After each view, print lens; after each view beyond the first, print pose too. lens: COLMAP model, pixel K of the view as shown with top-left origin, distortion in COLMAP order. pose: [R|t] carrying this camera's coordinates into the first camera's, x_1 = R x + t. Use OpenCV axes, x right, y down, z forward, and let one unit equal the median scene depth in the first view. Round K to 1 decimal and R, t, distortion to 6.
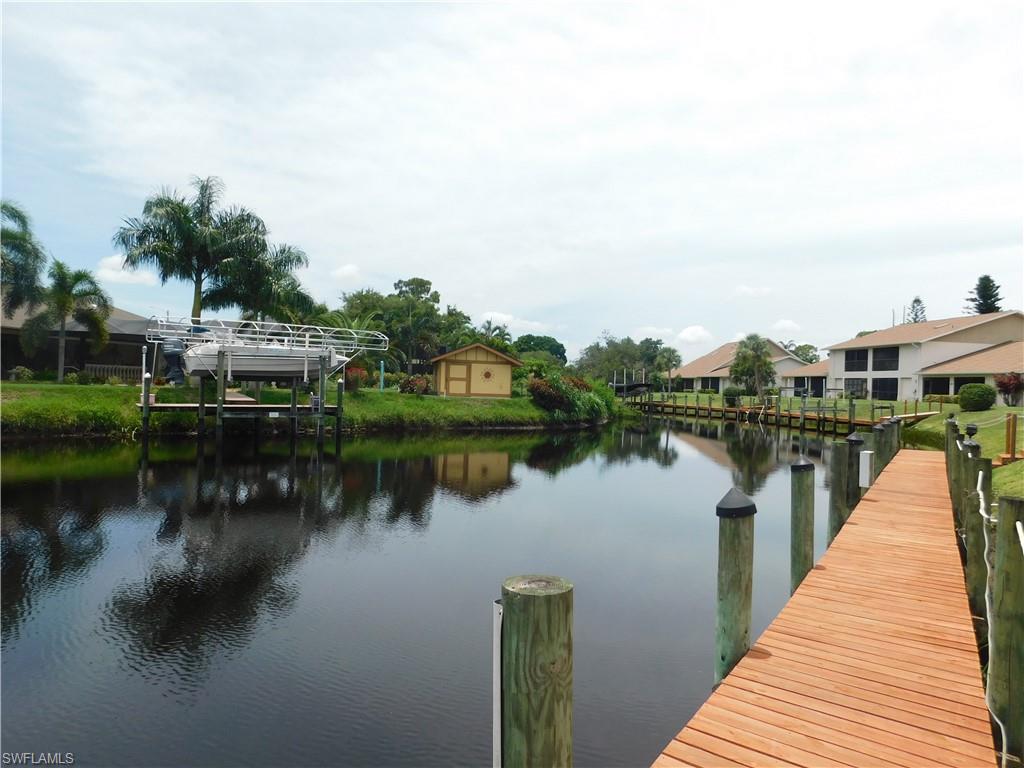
lens RADIAL K [[675.1, 0, 508.7], [0, 675.1, 398.8], [0, 0, 1]] dist [-0.069637, 0.049286]
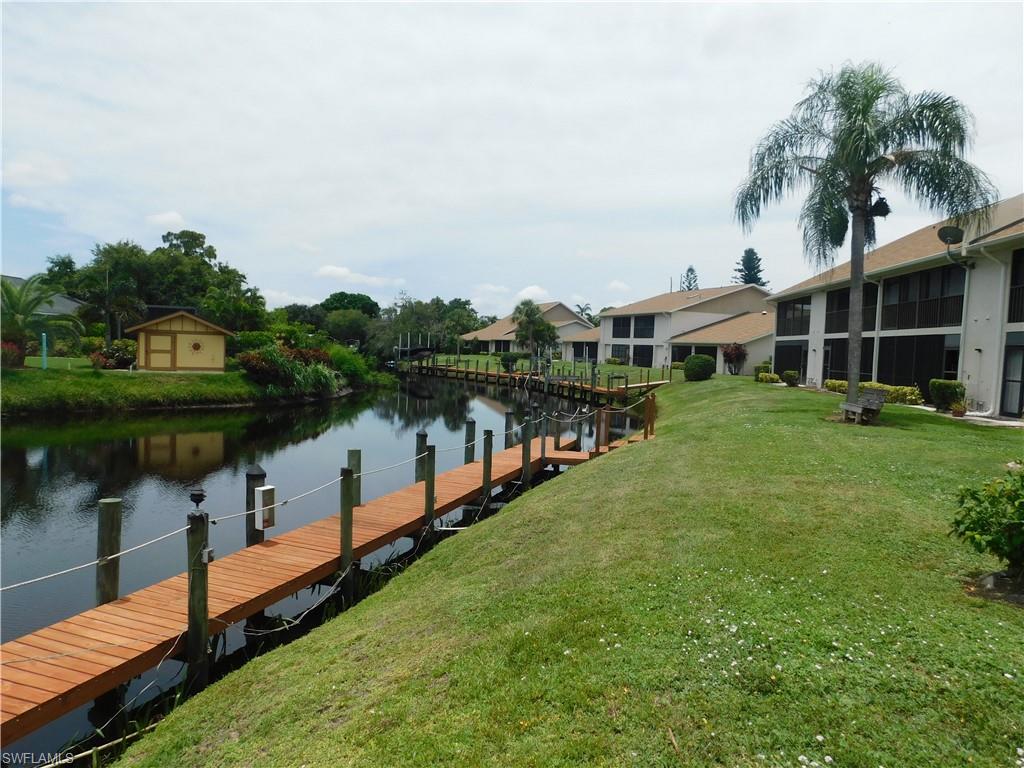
lens RADIAL K [[675.1, 0, 508.7], [0, 675.1, 398.8], [0, 0, 1]] dist [-0.069637, 0.049286]
pose [[0.971407, -0.015355, 0.236922, 0.105107], [0.000117, 0.997937, 0.064198, -0.014569], [-0.237419, -0.062334, 0.969405, 0.015199]]
